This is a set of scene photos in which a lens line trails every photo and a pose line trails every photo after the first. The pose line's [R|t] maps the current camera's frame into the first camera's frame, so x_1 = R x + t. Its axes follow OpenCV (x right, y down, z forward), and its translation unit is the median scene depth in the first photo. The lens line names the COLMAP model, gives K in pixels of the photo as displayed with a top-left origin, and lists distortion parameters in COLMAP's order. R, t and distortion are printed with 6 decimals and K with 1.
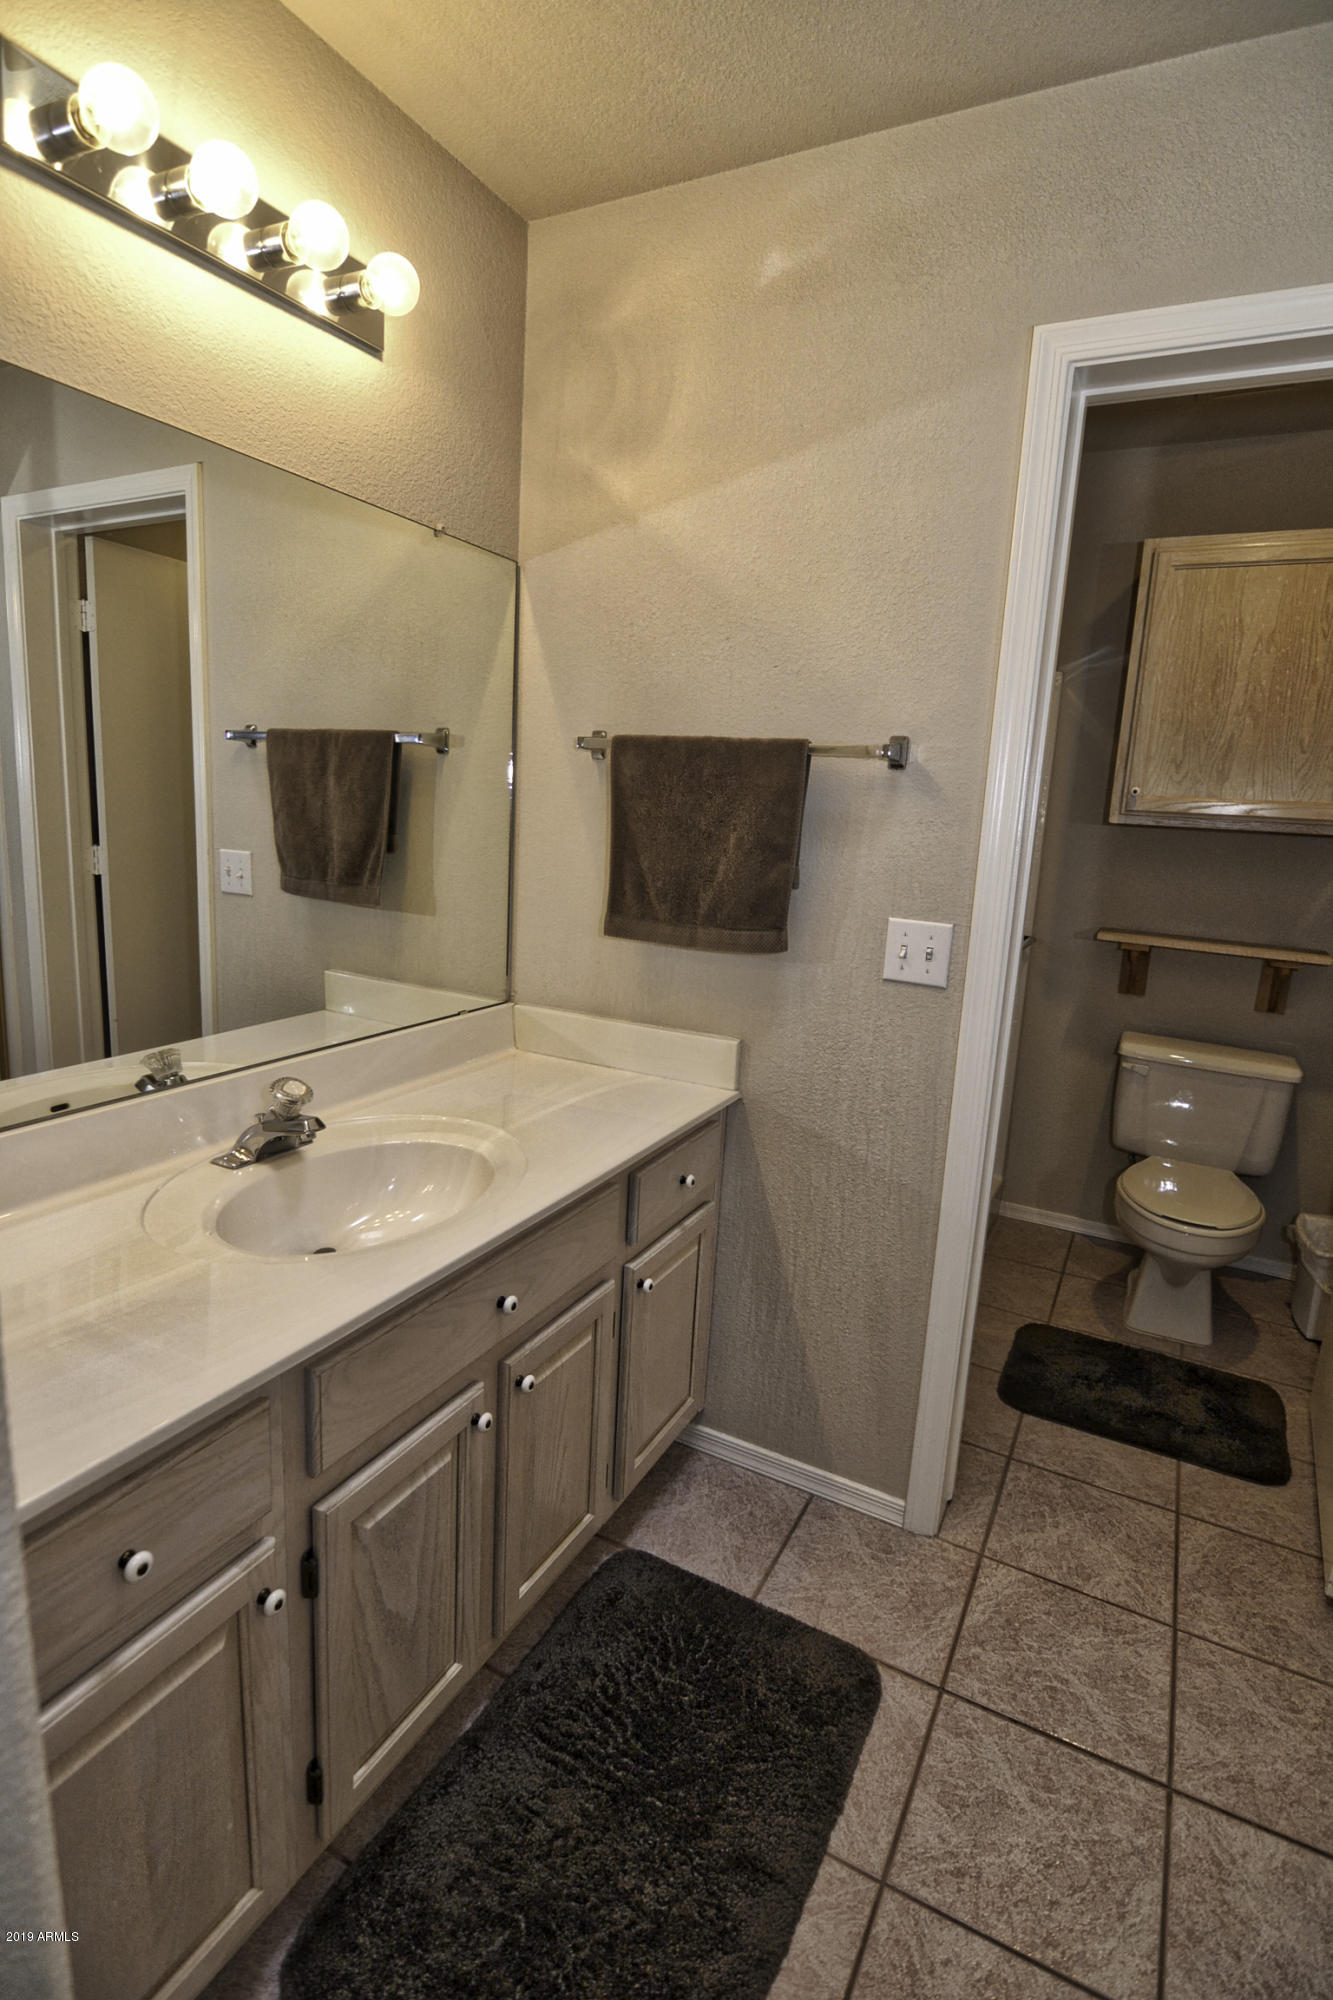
lens RADIAL K [[984.7, 0, 666.5], [0, 984.7, 989.9], [0, 0, 1]] dist [-0.007444, -0.008117]
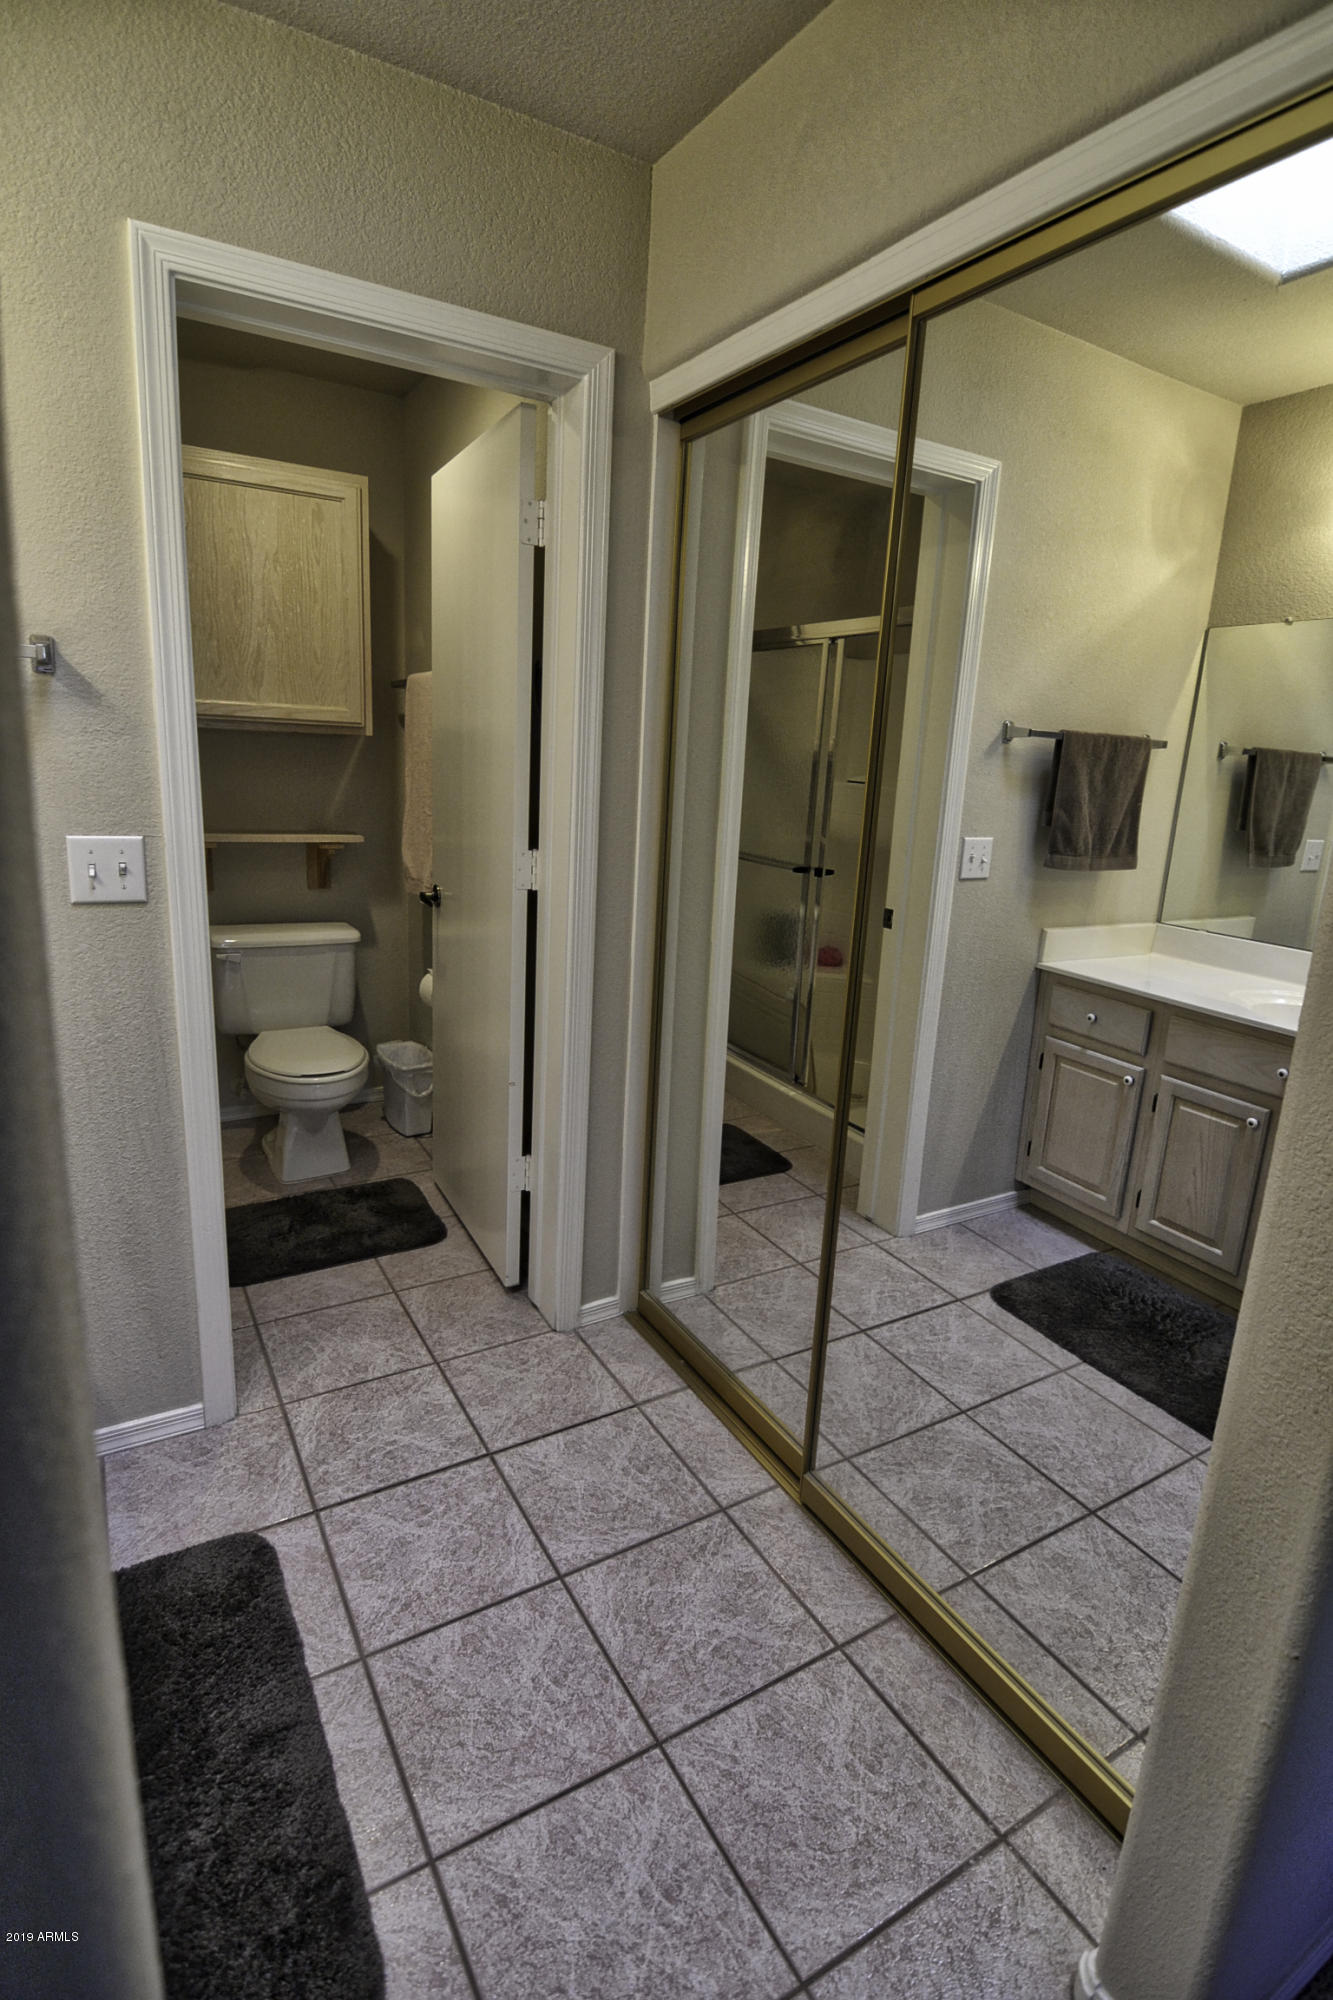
lens RADIAL K [[984.7, 0, 669.5], [0, 984.7, 986.6], [0, 0, 1]] dist [-0.007444, -0.008117]
pose [[0.517990, -0.221215, 0.826287, -0.295532], [0.136067, 0.974990, 0.175727, -0.021429], [-0.844495, 0.021406, 0.535136, 0.030187]]
